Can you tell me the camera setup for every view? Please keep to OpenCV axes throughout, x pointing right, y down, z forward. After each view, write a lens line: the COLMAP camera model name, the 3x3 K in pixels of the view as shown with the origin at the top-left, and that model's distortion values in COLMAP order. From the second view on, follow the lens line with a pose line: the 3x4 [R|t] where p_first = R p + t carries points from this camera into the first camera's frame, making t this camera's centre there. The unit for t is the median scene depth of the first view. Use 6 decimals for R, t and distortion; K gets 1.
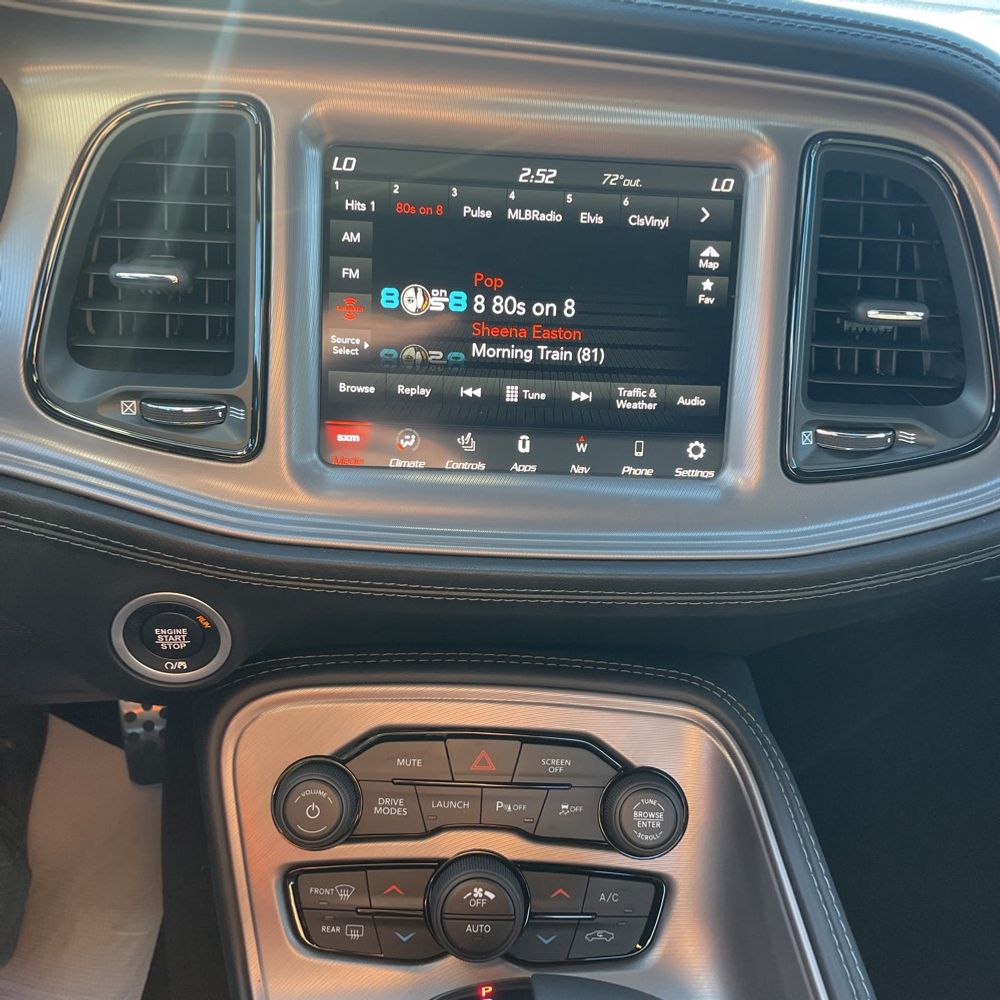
lens RADIAL K [[1005.3, 0, 502.1], [0, 1005.3, 514.1], [0, 0, 1]] dist [0.078038, -0.090567]
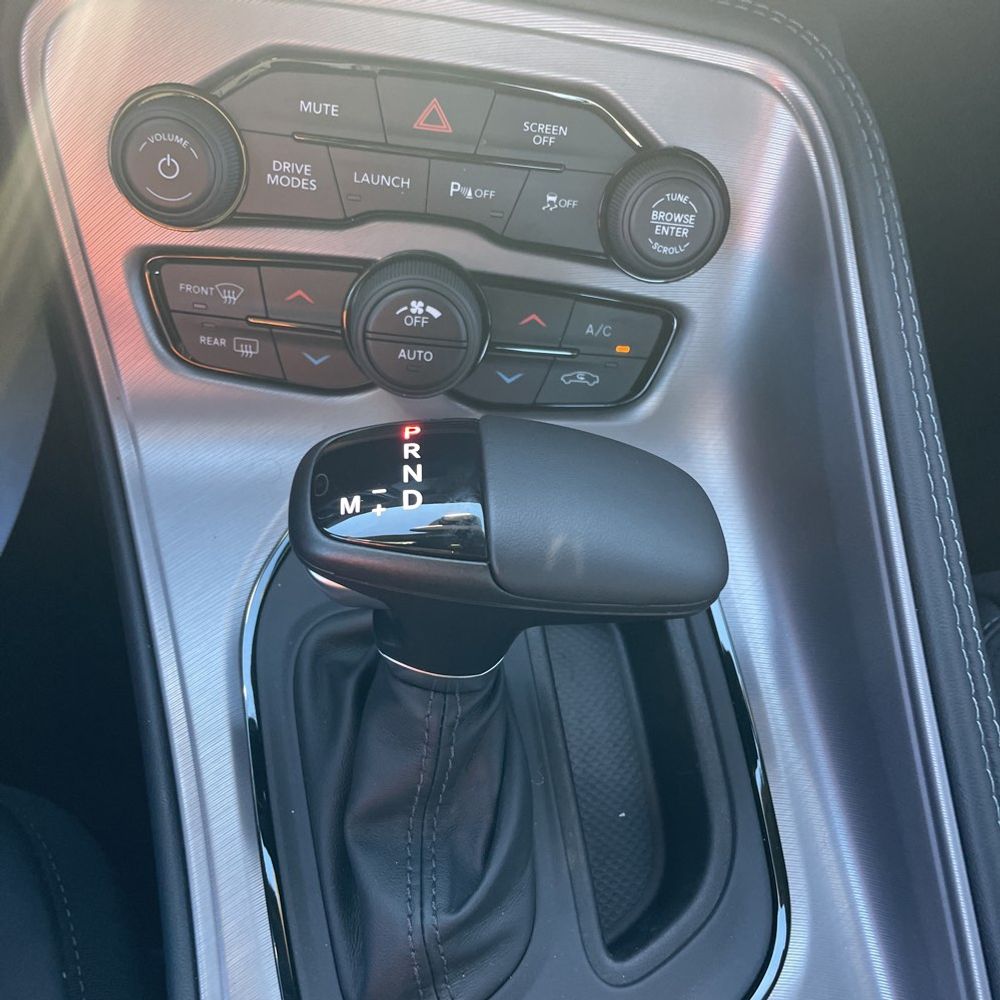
lens RADIAL K [[1005.3, 0, 502.1], [0, 1005.3, 514.1], [0, 0, 1]] dist [0.078038, -0.090567]
pose [[0.997112, 0.066518, 0.036656, 0.018482], [-0.075946, 0.868716, 0.489453, 0.146151], [0.000714, -0.490823, 0.871259, 0.310604]]
